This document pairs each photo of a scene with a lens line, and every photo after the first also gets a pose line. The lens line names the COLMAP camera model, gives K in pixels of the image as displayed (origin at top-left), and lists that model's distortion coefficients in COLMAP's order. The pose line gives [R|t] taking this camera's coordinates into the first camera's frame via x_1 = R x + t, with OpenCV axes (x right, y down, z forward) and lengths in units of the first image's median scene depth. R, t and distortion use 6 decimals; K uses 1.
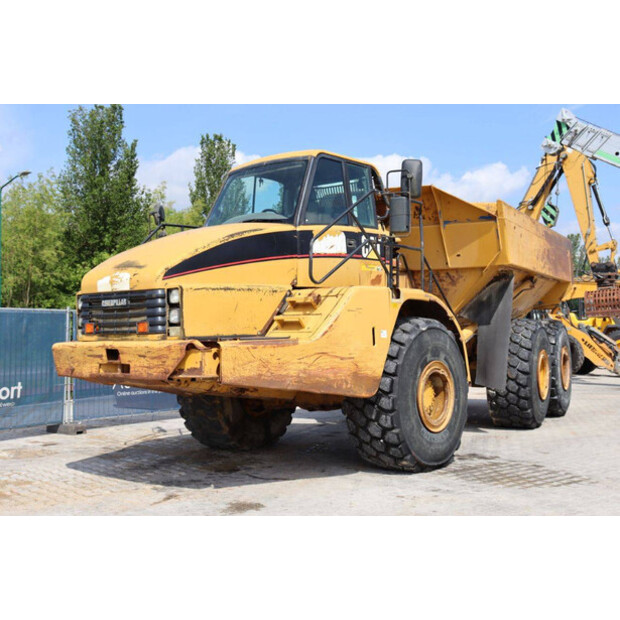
lens RADIAL K [[792.0, 0, 310.0], [0, 792.0, 310.0], [0, 0, 1]] dist [0.024709, 0.037123]
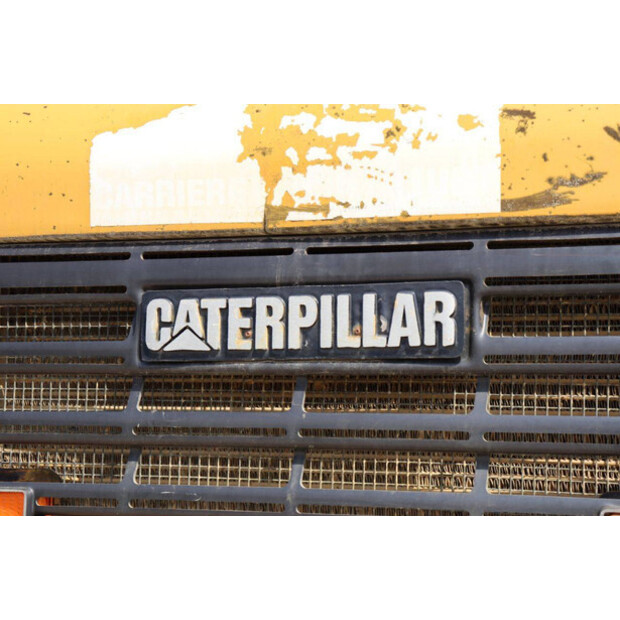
lens RADIAL K [[1476.3, 0, 310.0], [0, 1476.3, 310.0], [0, 0, 1]] dist [0.443503, 0.015199]
pose [[0.949228, 0.062091, 0.308399, -0.309779], [-0.041710, 0.996514, -0.072252, 0.004543], [-0.311810, 0.055721, 0.948509, 0.788275]]
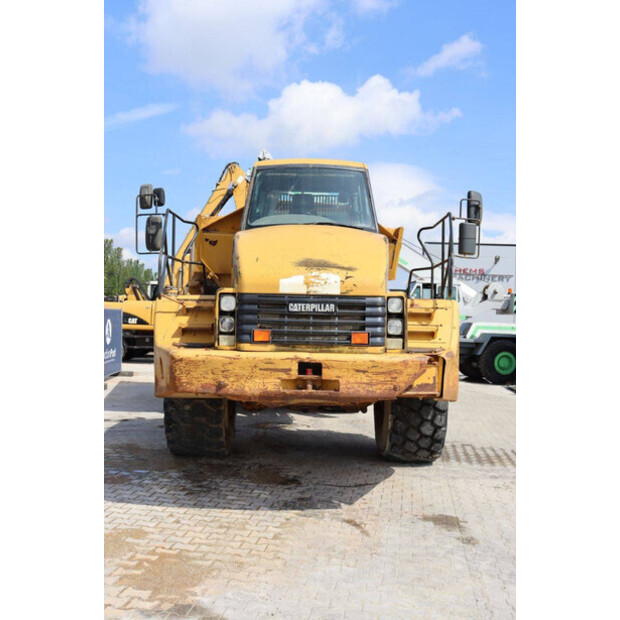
lens RADIAL K [[632.7, 0, 310.0], [0, 632.7, 310.0], [0, 0, 1]] dist [-0.080449, 0.006069]
pose [[0.772220, 0.040002, 0.634094, -0.672510], [-0.051374, 0.998679, -0.000436, -0.006202], [-0.633274, -0.032240, 0.773256, 0.474524]]
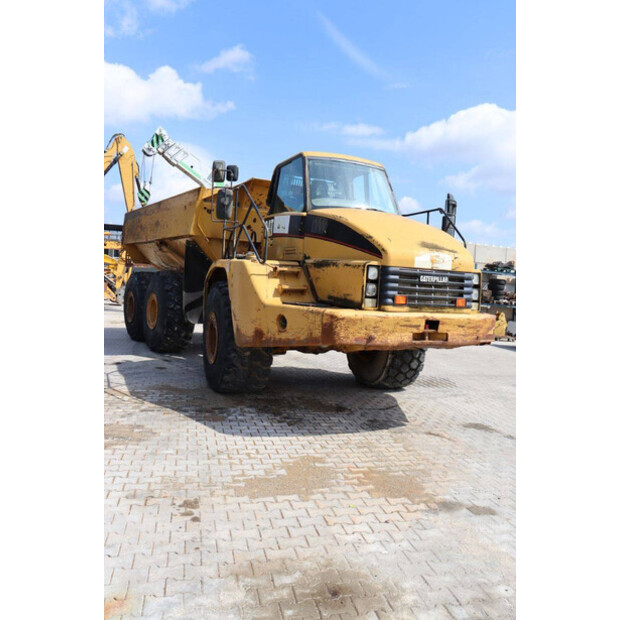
lens RADIAL K [[506.6, 0, 310.0], [0, 506.6, 310.0], [0, 0, 1]] dist [-0.167734, 0.146175]
pose [[0.476390, -0.014742, 0.879111, -0.954543], [-0.086851, 0.994180, 0.063736, 0.004097], [-0.874934, -0.106714, 0.472337, 0.806678]]
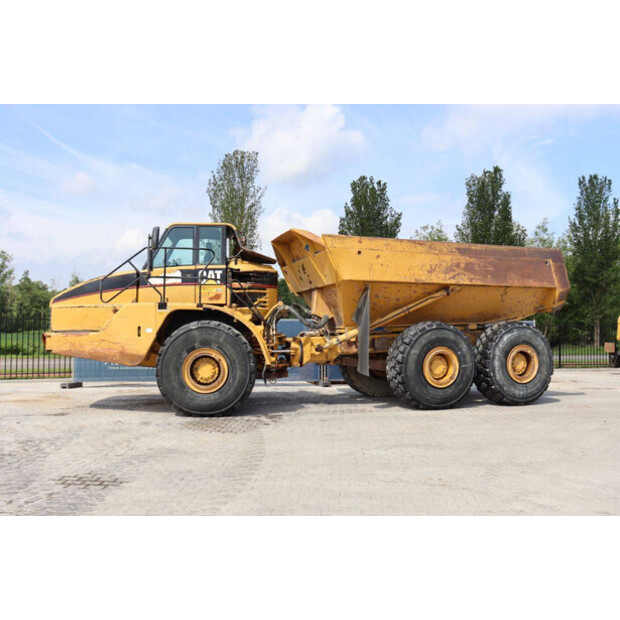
lens RADIAL K [[587.4, 0, 310.0], [0, 587.4, 310.0], [0, 0, 1]] dist [-0.142302, 0.205508]
pose [[0.710430, -0.019567, -0.703496, 1.315007], [0.009182, 0.999786, -0.018536, 0.014243], [0.703708, 0.006709, 0.710457, 0.380271]]
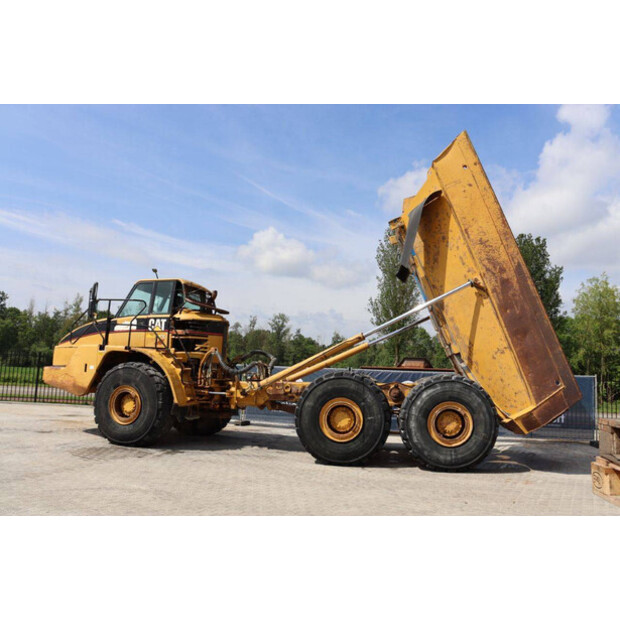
lens RADIAL K [[506.6, 0, 310.0], [0, 506.6, 310.0], [0, 0, 1]] dist [-0.167734, 0.146175]
pose [[0.324078, -0.106079, -0.940064, 1.619365], [-0.024007, 0.992451, -0.120267, 0.022749], [0.945726, 0.061544, 0.319085, 1.204897]]
